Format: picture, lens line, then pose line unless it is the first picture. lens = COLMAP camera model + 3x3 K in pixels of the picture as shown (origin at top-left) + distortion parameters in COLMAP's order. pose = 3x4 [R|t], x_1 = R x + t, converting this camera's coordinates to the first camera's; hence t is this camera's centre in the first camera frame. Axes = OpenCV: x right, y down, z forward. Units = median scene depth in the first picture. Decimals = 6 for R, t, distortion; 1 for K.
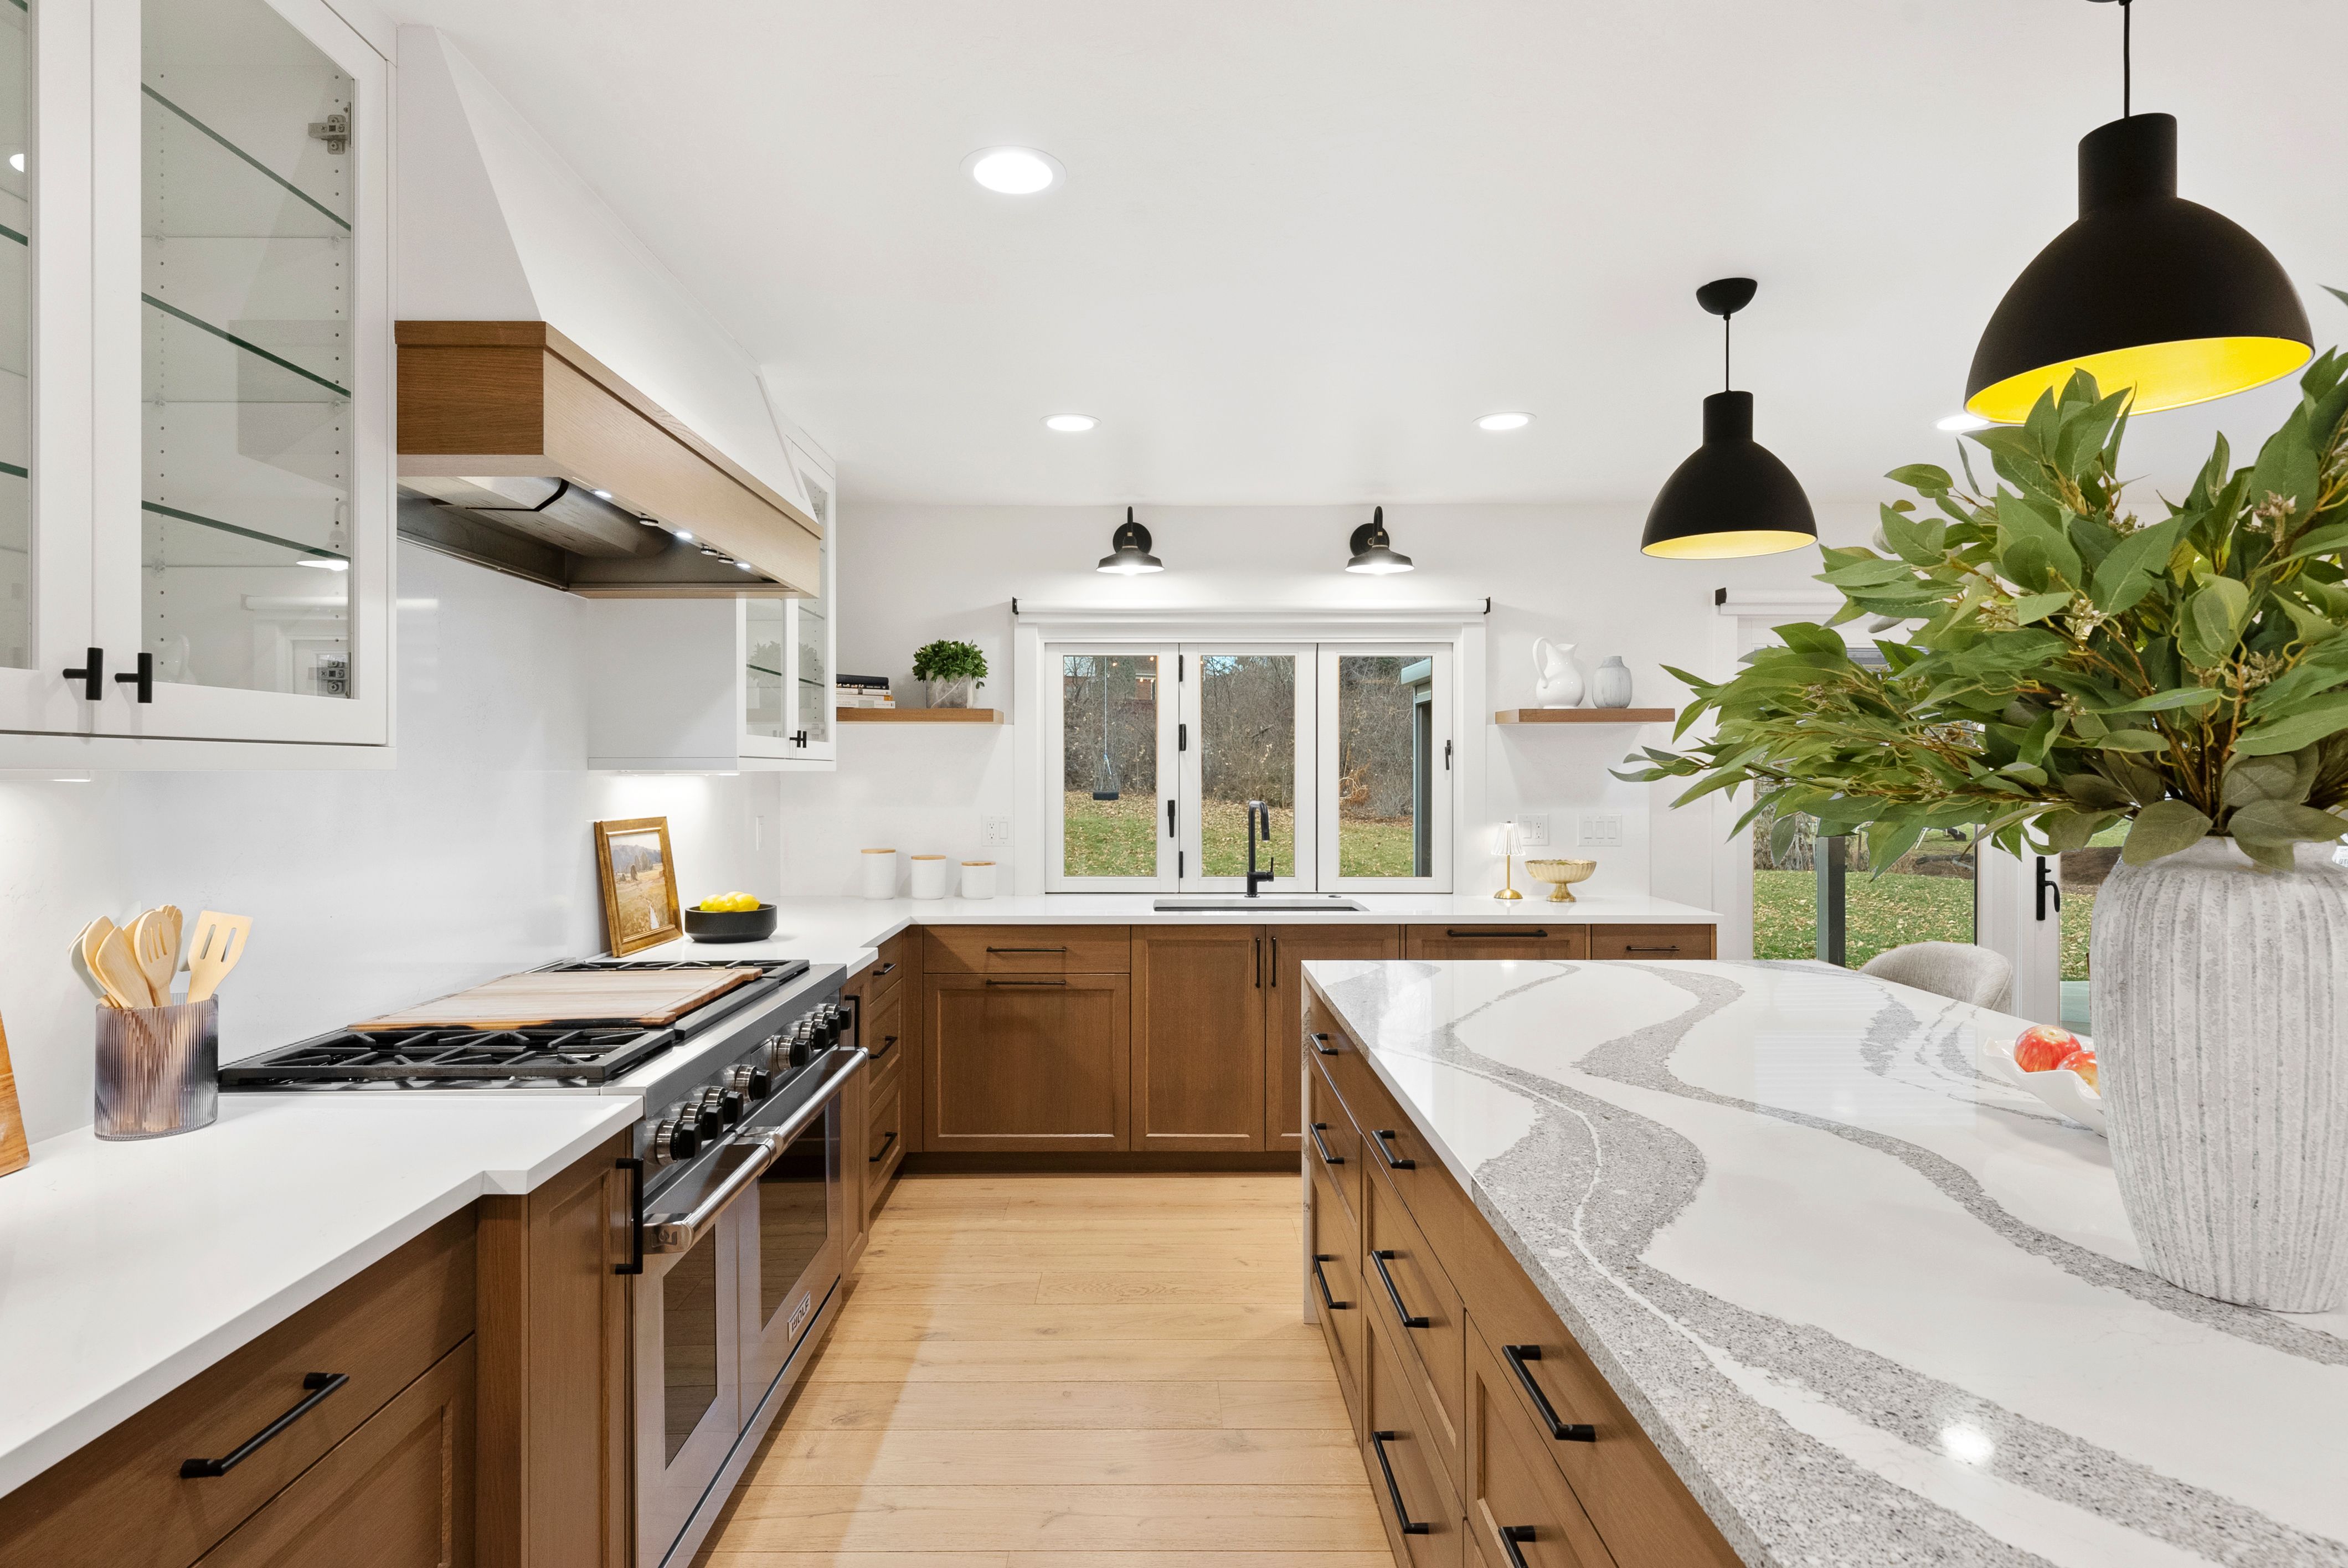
lens RADIAL K [[1232.8, 0, 1167.7], [0, 1232.8, 774.6], [0, 0, 1]] dist [0.000554, 0.000756]
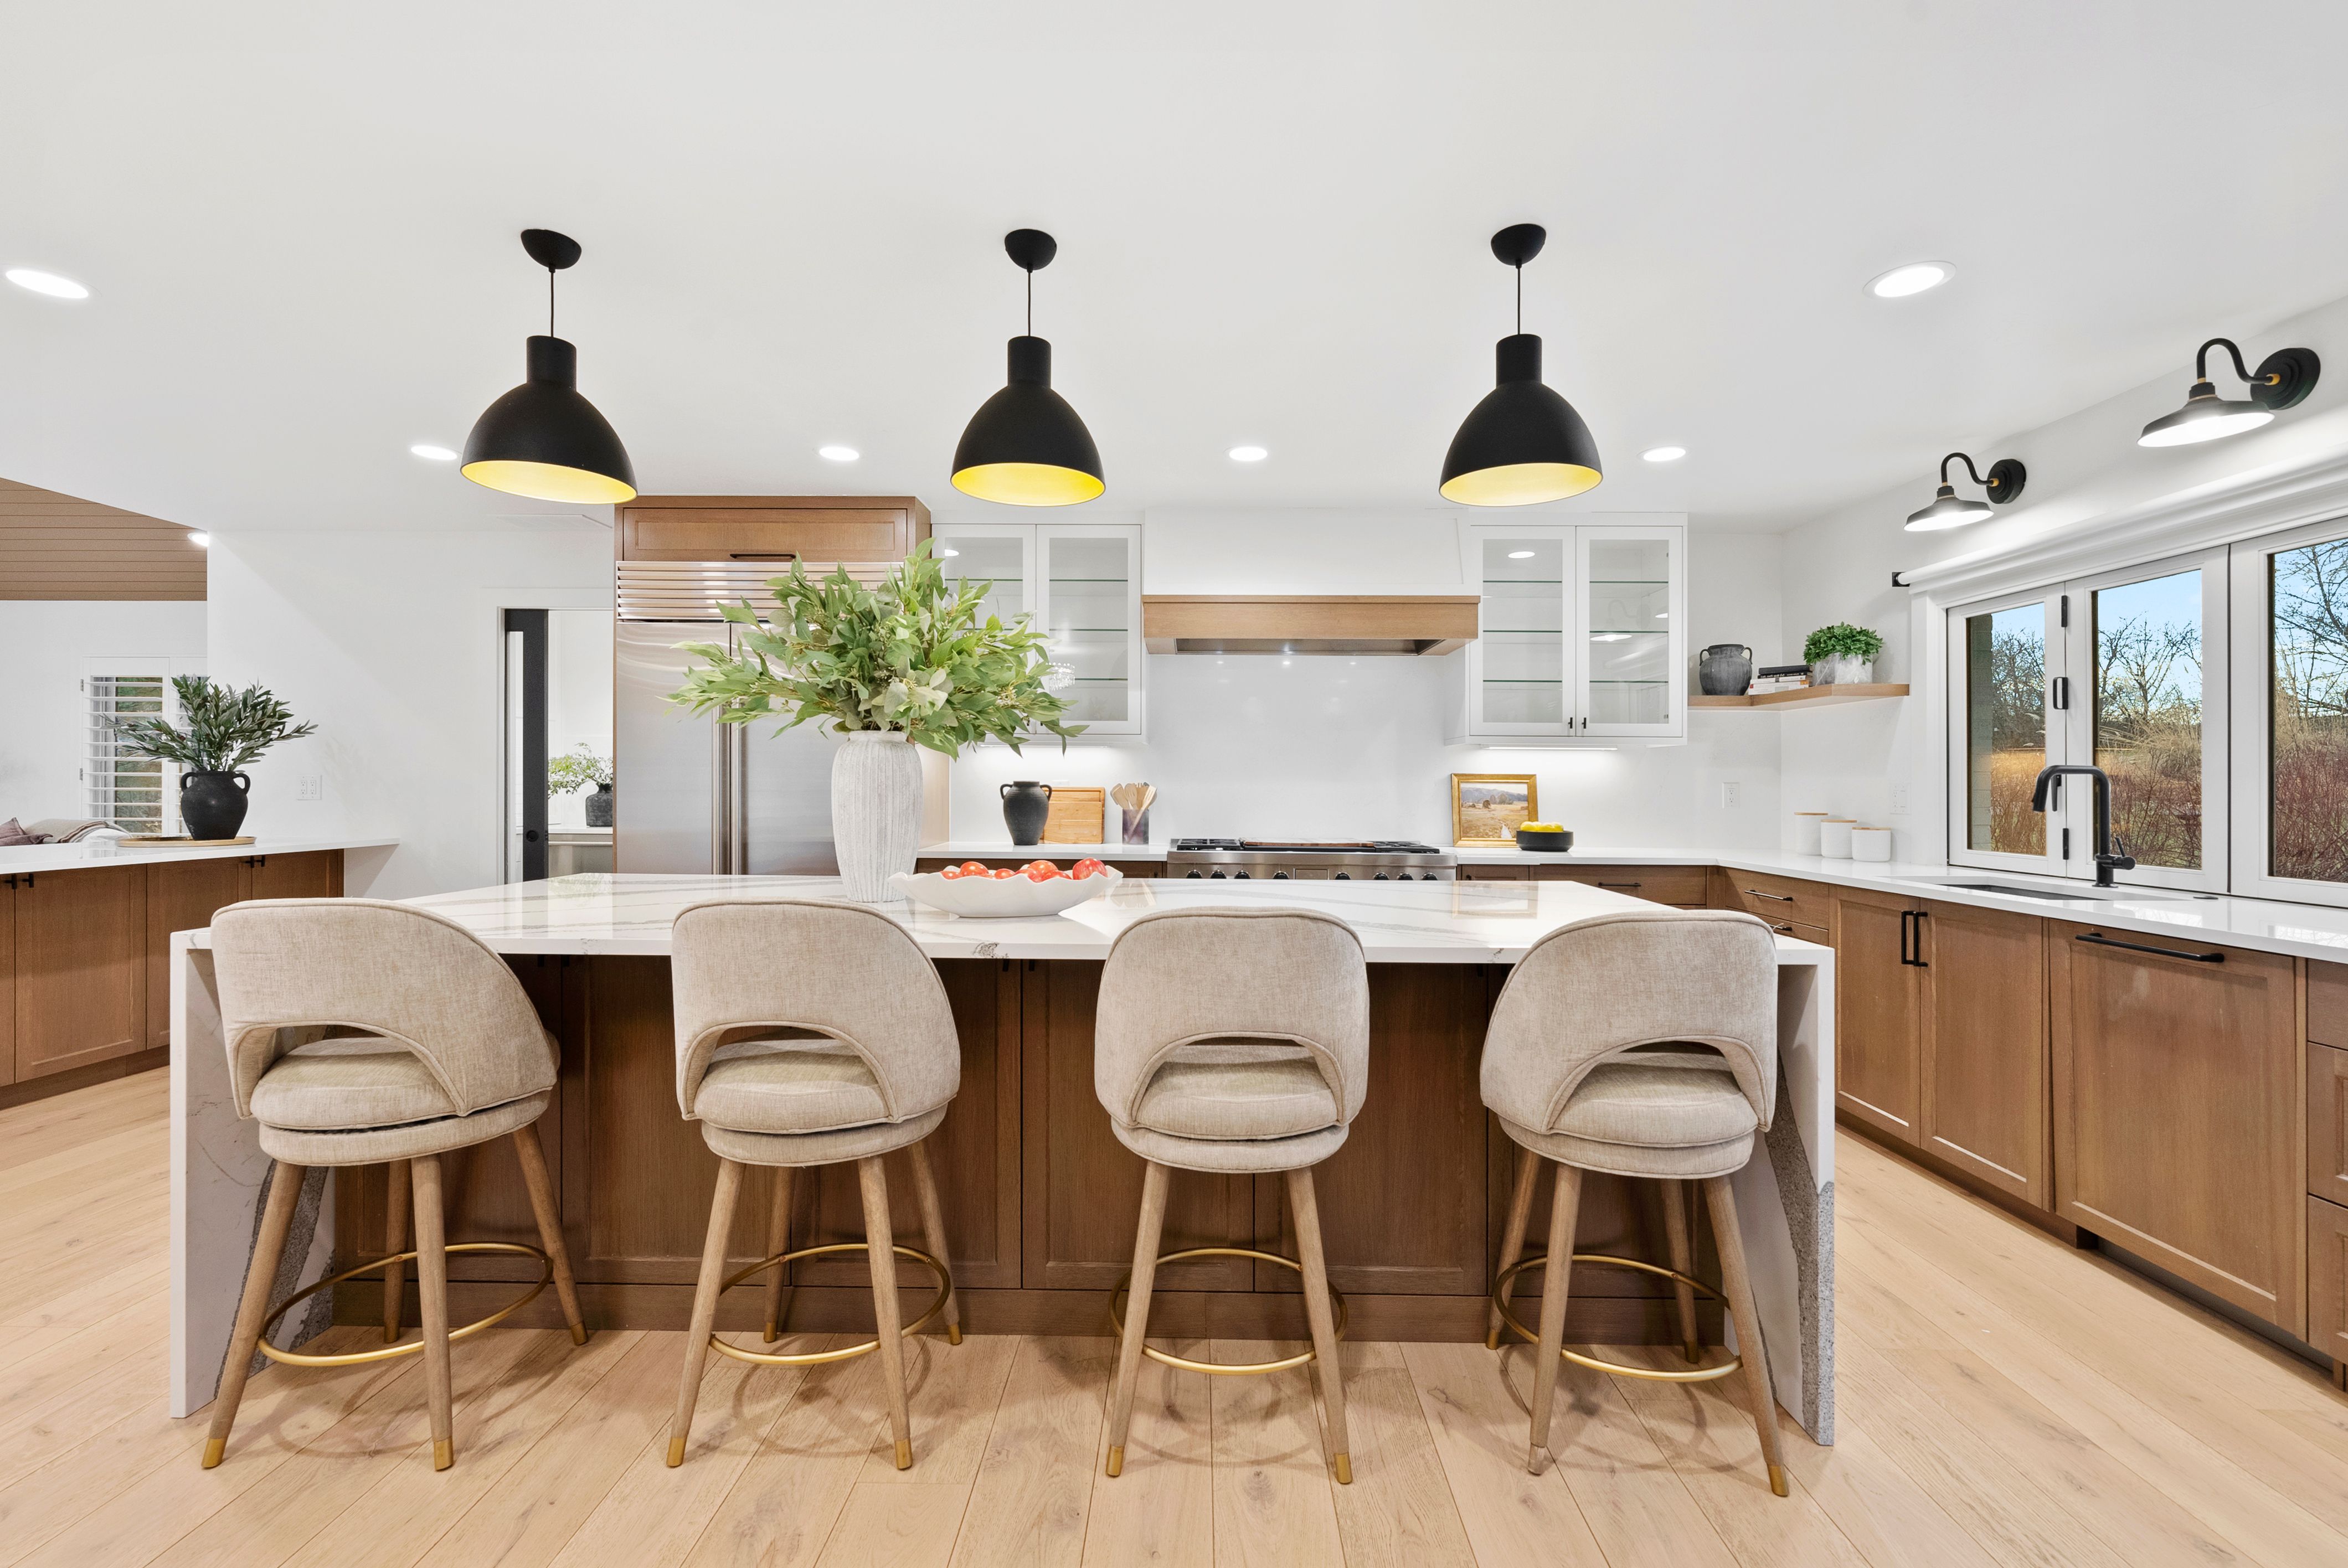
lens RADIAL K [[1029.7, 0, 1174.0], [0, 1029.7, 784.0], [0, 0, 1]] dist [-0.000037, 0.000014]
pose [[-0.029545, 0.001404, -0.999562, 0.778760], [-0.008275, 0.999964, 0.001649, 0.038221], [0.999529, 0.008320, -0.029533, 0.435296]]
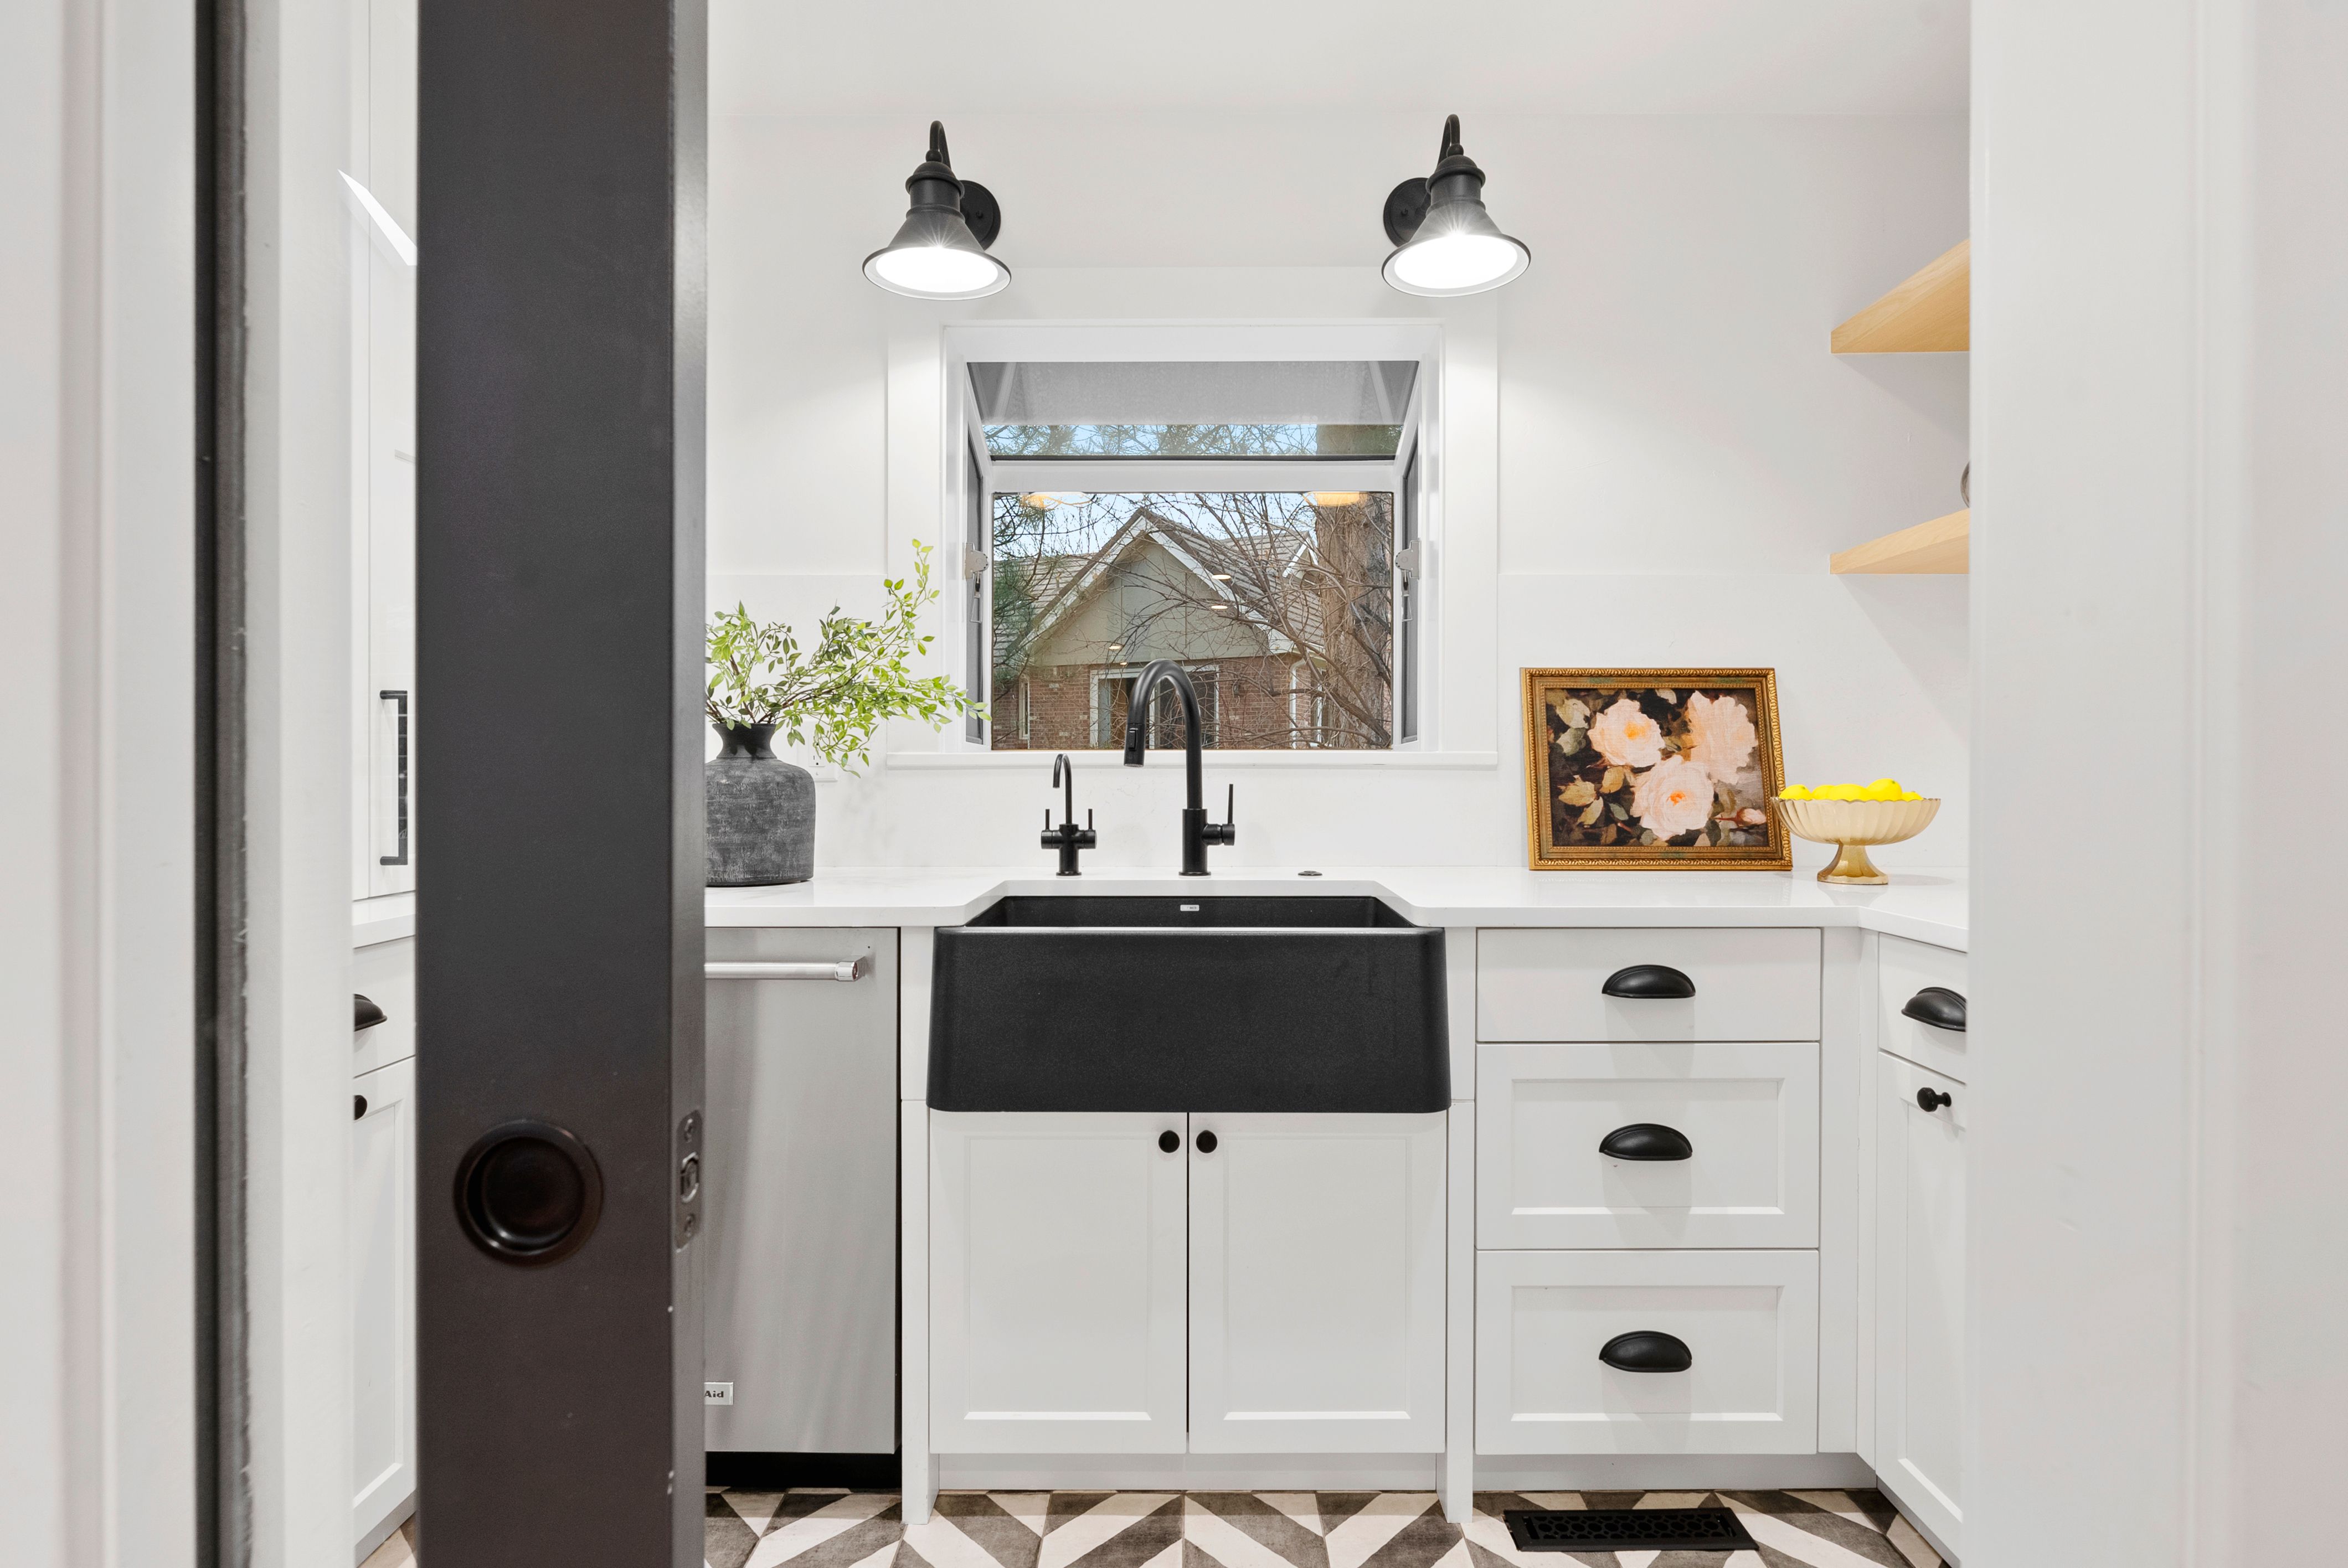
lens RADIAL K [[1123.4, 0, 1185.4], [0, 1123.4, 774.4], [0, 0, 1]] dist [0.000456, 0.000098]
pose [[-0.010241, 0.013991, -0.999850, 0.053342], [-0.003864, 0.999894, 0.014032, 0.058617], [0.999940, 0.004007, -0.010186, -0.296345]]
